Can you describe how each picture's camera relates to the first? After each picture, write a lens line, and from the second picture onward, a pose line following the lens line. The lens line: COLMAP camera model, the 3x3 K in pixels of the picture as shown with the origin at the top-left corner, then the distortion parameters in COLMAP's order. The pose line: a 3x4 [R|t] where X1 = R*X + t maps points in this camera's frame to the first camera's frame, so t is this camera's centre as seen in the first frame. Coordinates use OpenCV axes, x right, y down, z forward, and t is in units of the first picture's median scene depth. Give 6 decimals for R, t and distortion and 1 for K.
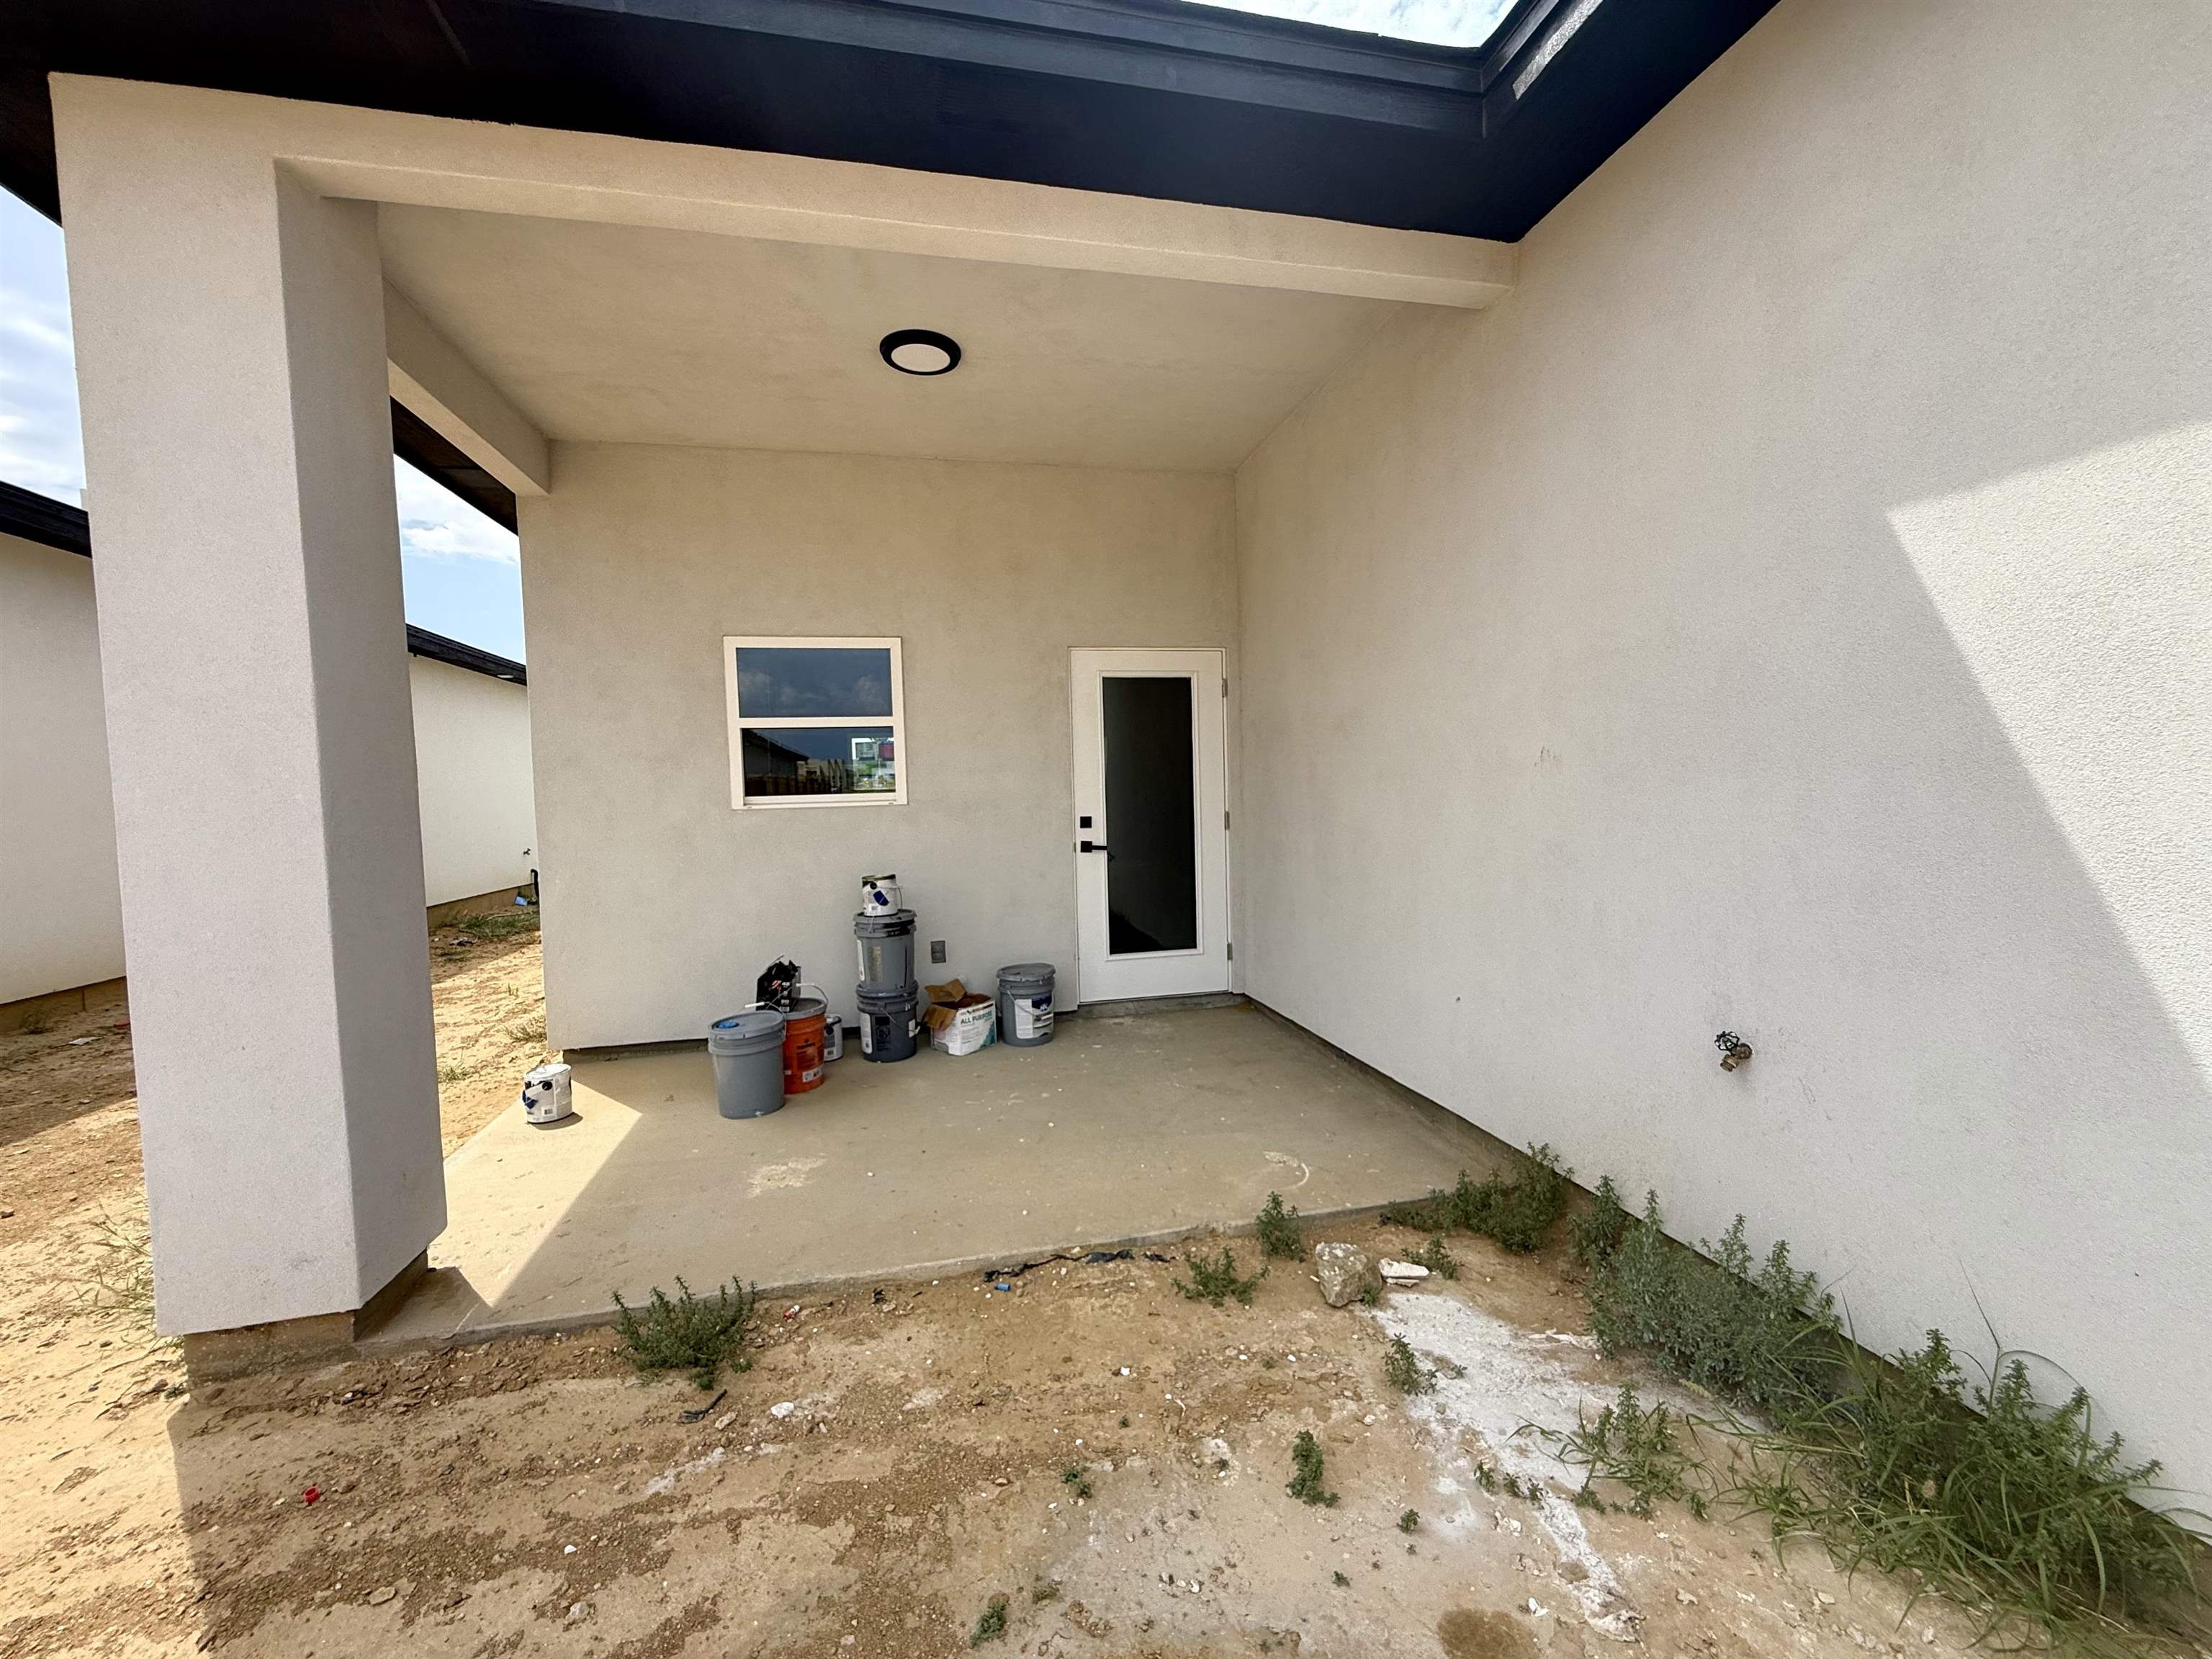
lens RADIAL K [[884.0, 0, 1102.2], [0, 884.0, 833.0], [0, 0, 1]] dist [0.001602, -0.000619]
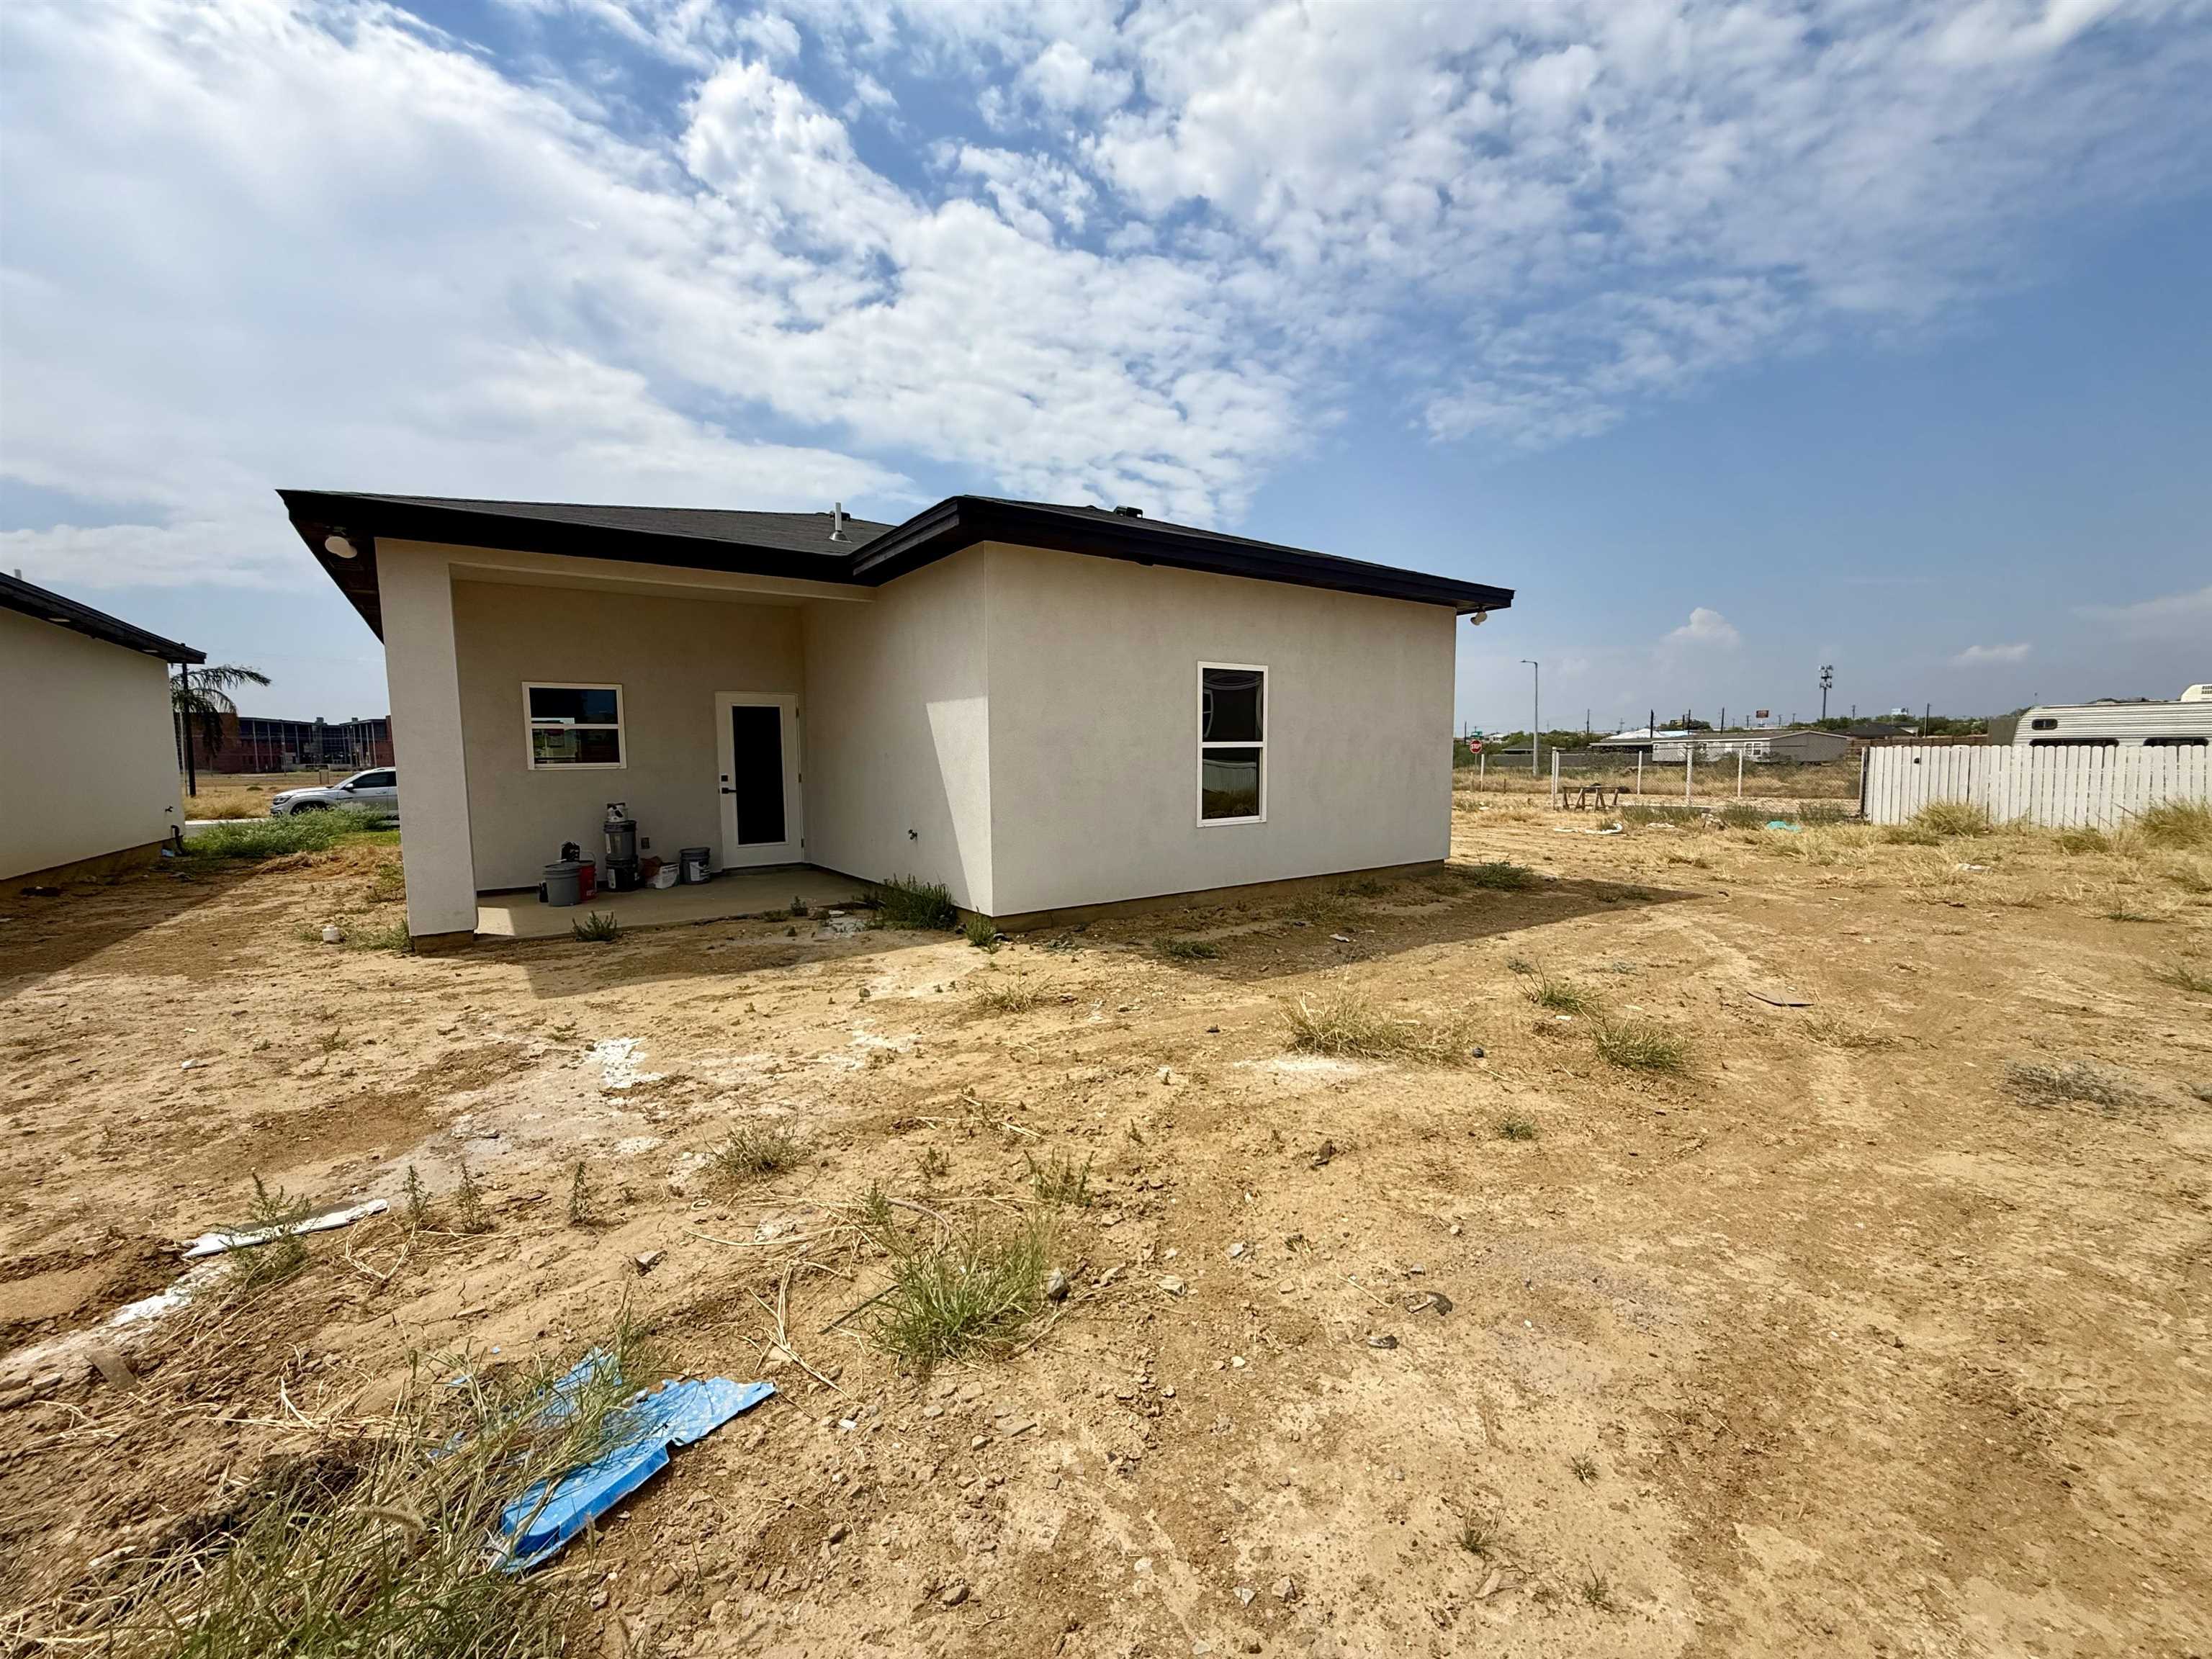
lens RADIAL K [[884.0, 0, 1093.8], [0, 884.0, 839.1], [0, 0, 1]] dist [0.001602, -0.000619]
pose [[0.927944, -0.019410, 0.372213, 0.009480], [0.004216, 0.999126, 0.041590, 0.048208], [-0.372695, -0.037024, 0.927215, -1.239523]]
